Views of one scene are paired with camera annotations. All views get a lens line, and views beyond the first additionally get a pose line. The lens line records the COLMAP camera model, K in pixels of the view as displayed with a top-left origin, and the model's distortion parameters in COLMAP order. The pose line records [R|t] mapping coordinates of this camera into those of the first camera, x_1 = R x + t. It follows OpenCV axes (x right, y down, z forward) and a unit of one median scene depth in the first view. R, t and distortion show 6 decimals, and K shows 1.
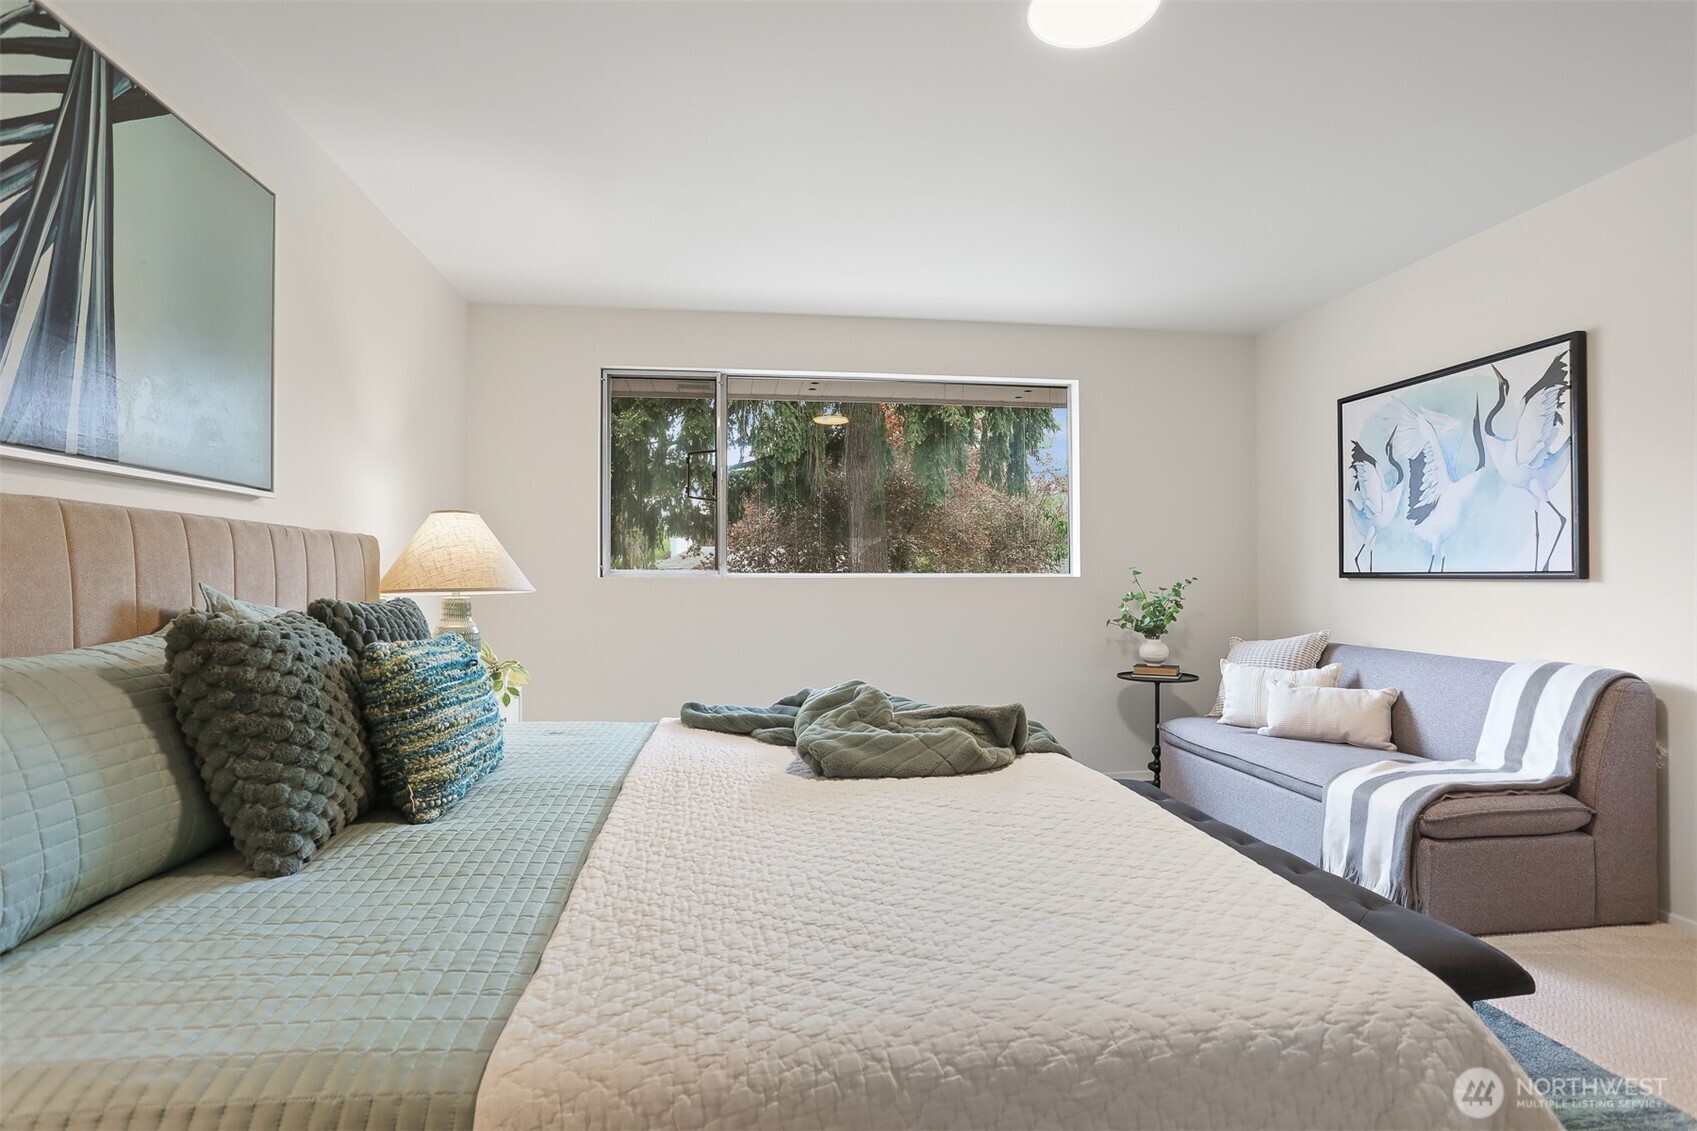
lens RADIAL K [[840.7, 0, 847.3], [0, 840.7, 571.1], [0, 0, 1]] dist [-0.020986, 0.005912]
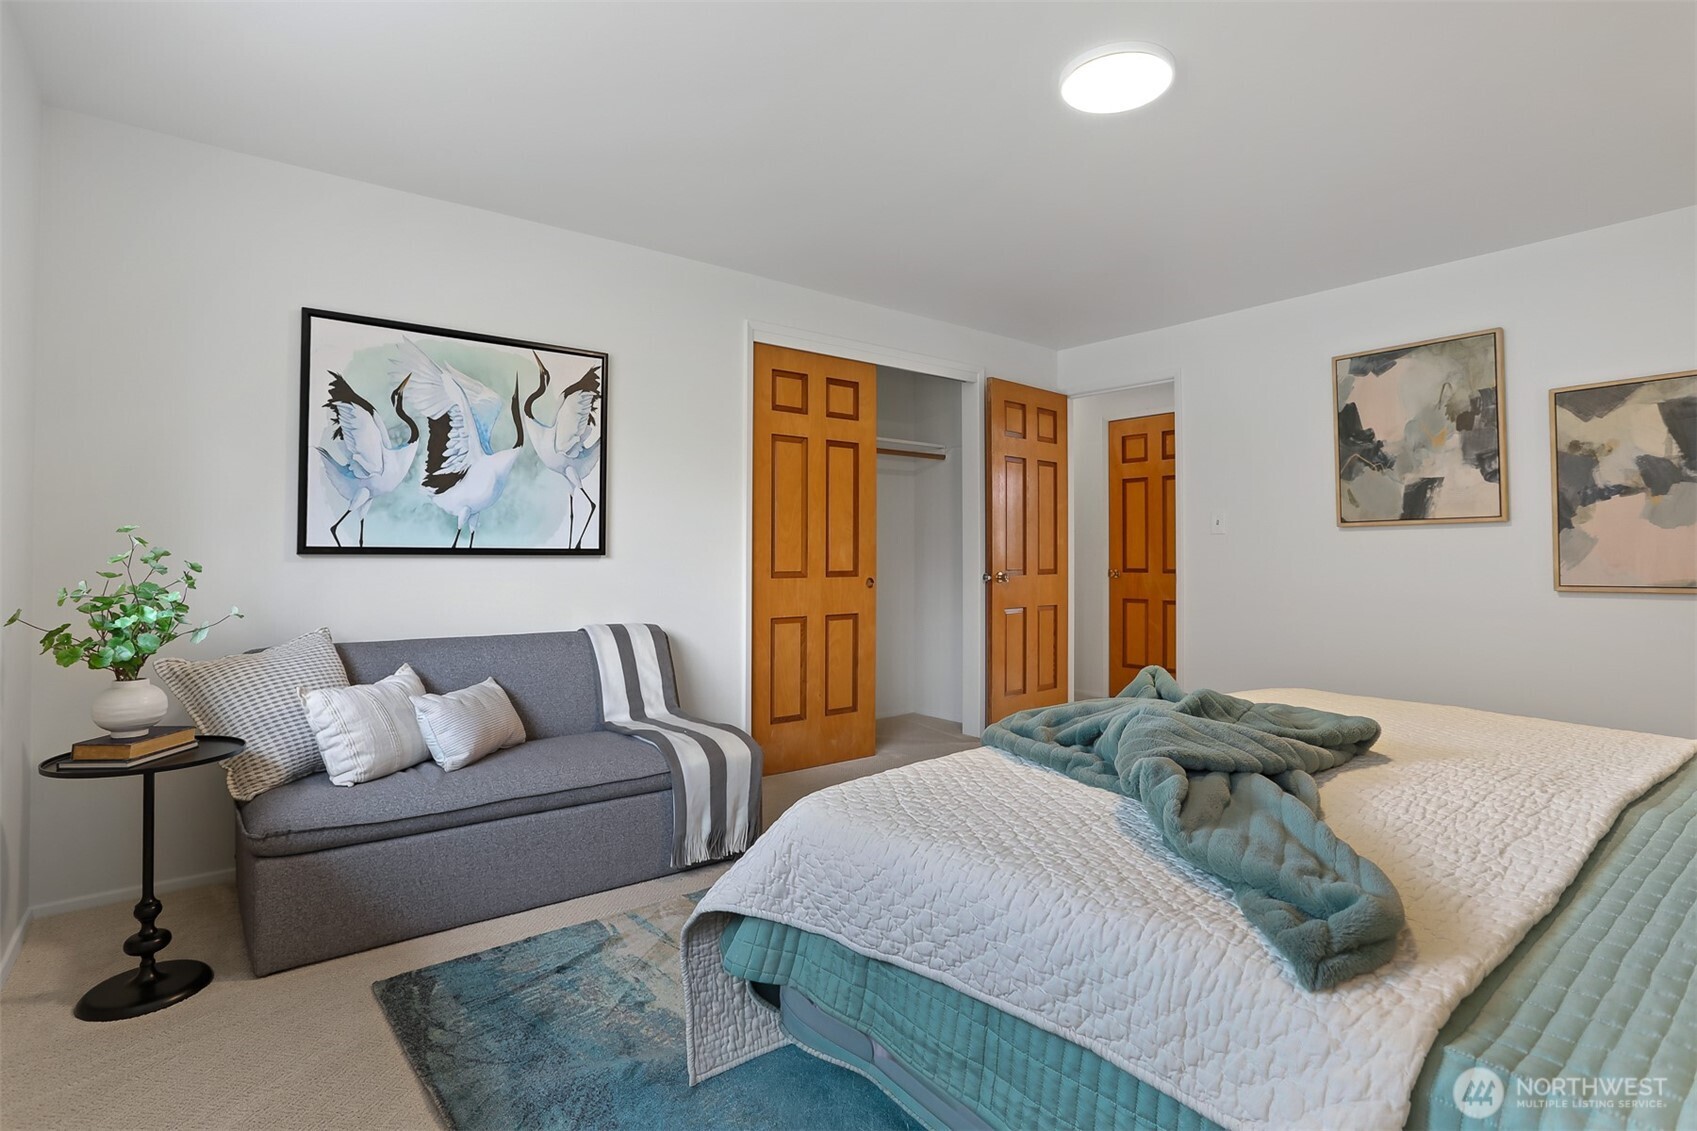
lens RADIAL K [[840.7, 0, 843.1], [0, 840.7, 537.6], [0, 0, 1]] dist [-0.020986, 0.005912]
pose [[-0.490672, 0.020512, 0.871103, -0.310913], [-0.005284, 0.999634, -0.026515, 0.012333], [-0.871328, -0.017613, -0.490384, 1.091985]]
